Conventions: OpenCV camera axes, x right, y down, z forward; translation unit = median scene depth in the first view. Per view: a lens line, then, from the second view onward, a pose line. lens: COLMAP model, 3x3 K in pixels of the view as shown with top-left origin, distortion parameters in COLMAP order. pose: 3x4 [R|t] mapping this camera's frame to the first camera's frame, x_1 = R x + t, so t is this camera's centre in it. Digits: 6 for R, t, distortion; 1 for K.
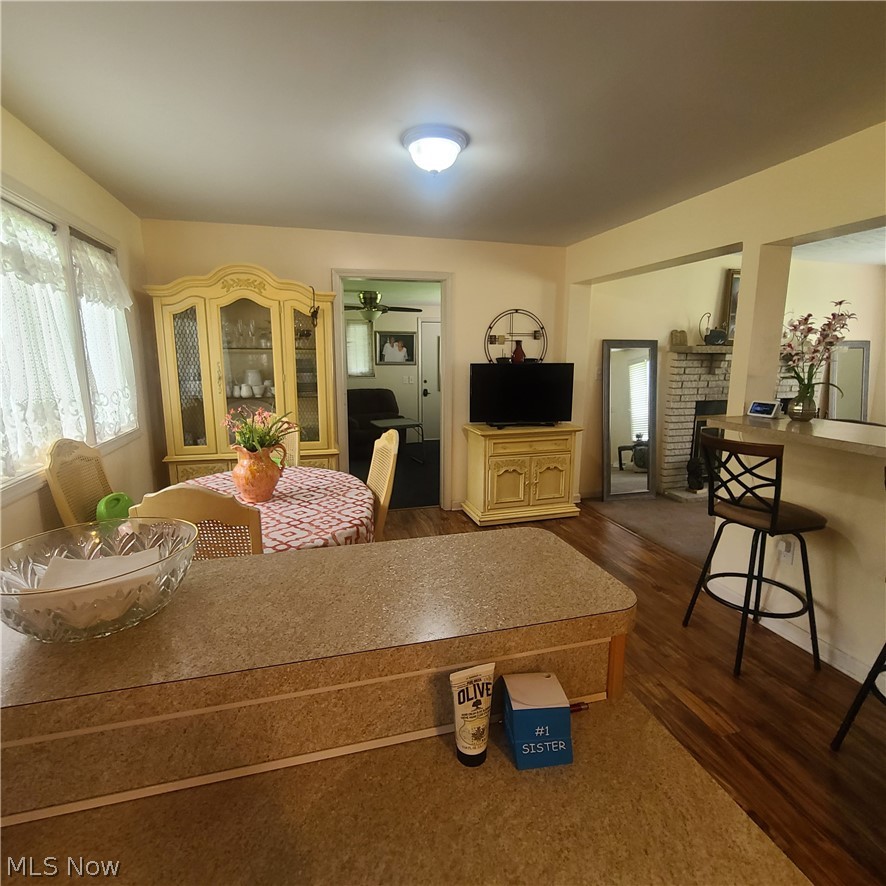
lens RADIAL K [[483.1, 0, 440.2], [0, 483.1, 439.4], [0, 0, 1]] dist [-0.003894, -0.000115]
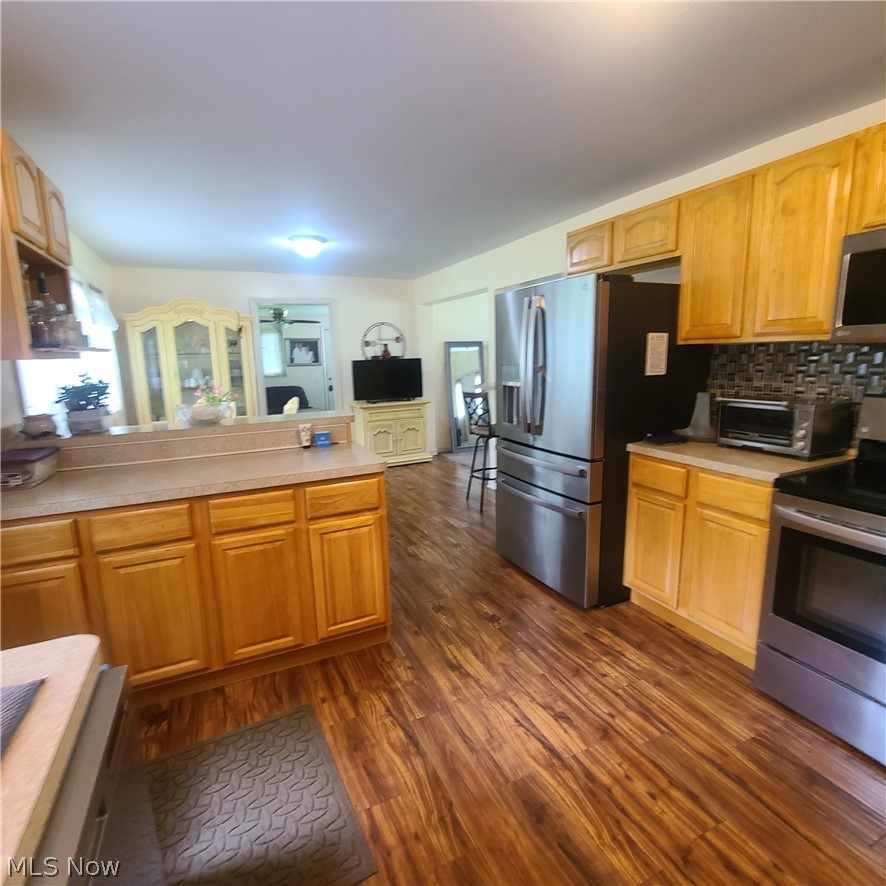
lens RADIAL K [[483.1, 0, 440.2], [0, 483.1, 439.4], [0, 0, 1]] dist [-0.003894, -0.000115]
pose [[0.985550, -0.055866, 0.159907, 0.092592], [0.056668, 0.998393, -0.000453, 0.113528], [-0.159624, 0.009508, 0.987132, -0.563525]]
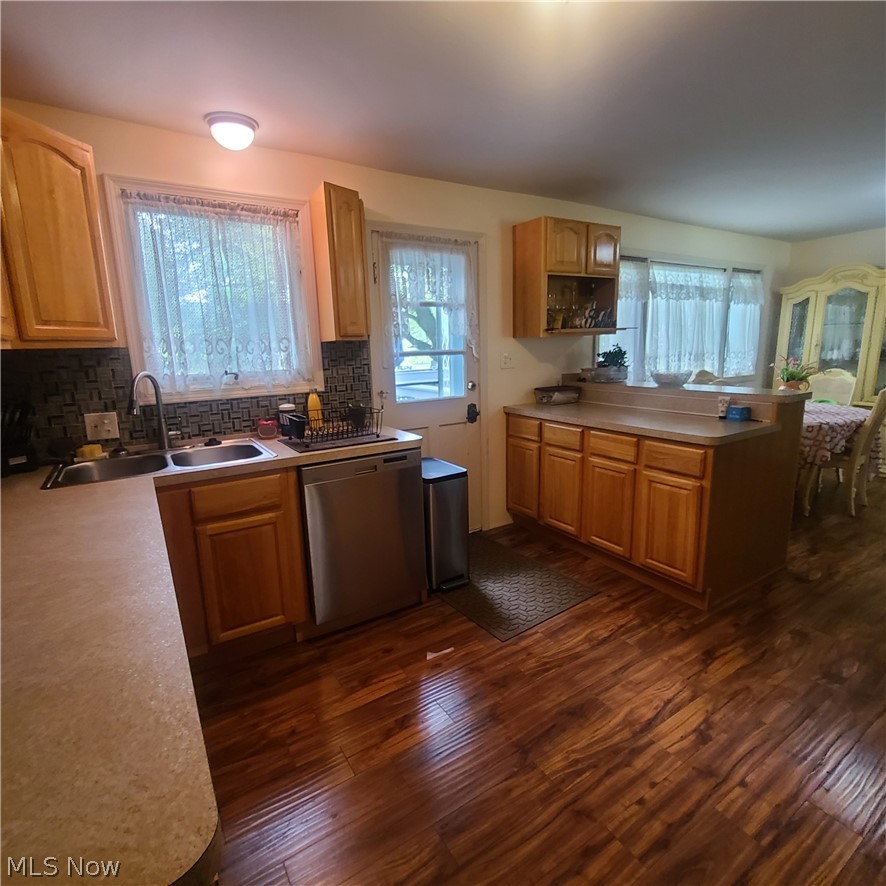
lens RADIAL K [[483.1, 0, 440.2], [0, 483.1, 439.4], [0, 0, 1]] dist [-0.003894, -0.000115]
pose [[0.289674, 0.178191, -0.940392, 0.612365], [-0.140297, 0.979809, 0.142444, 0.100537], [0.946787, 0.090672, 0.308825, -0.487833]]
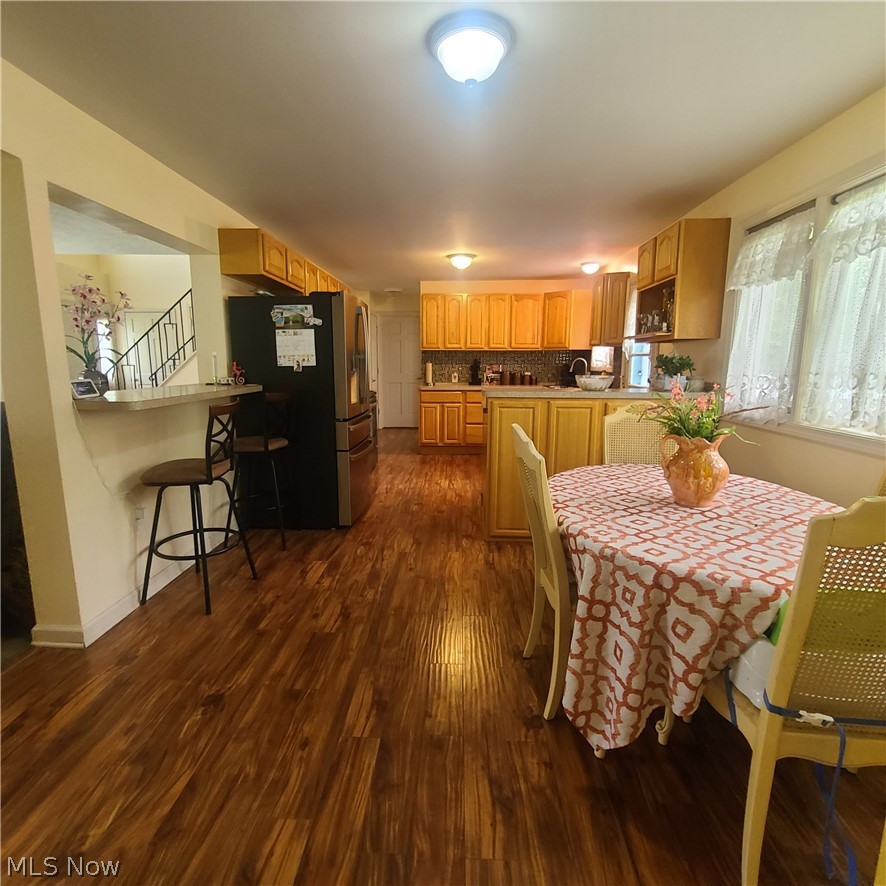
lens RADIAL K [[483.1, 0, 440.2], [0, 483.1, 439.4], [0, 0, 1]] dist [-0.003894, -0.000115]
pose [[-0.950744, -0.042828, 0.307004, -0.146227], [0.062324, 0.943773, 0.324666, -0.157807], [-0.303647, 0.327808, -0.894617, 1.153295]]
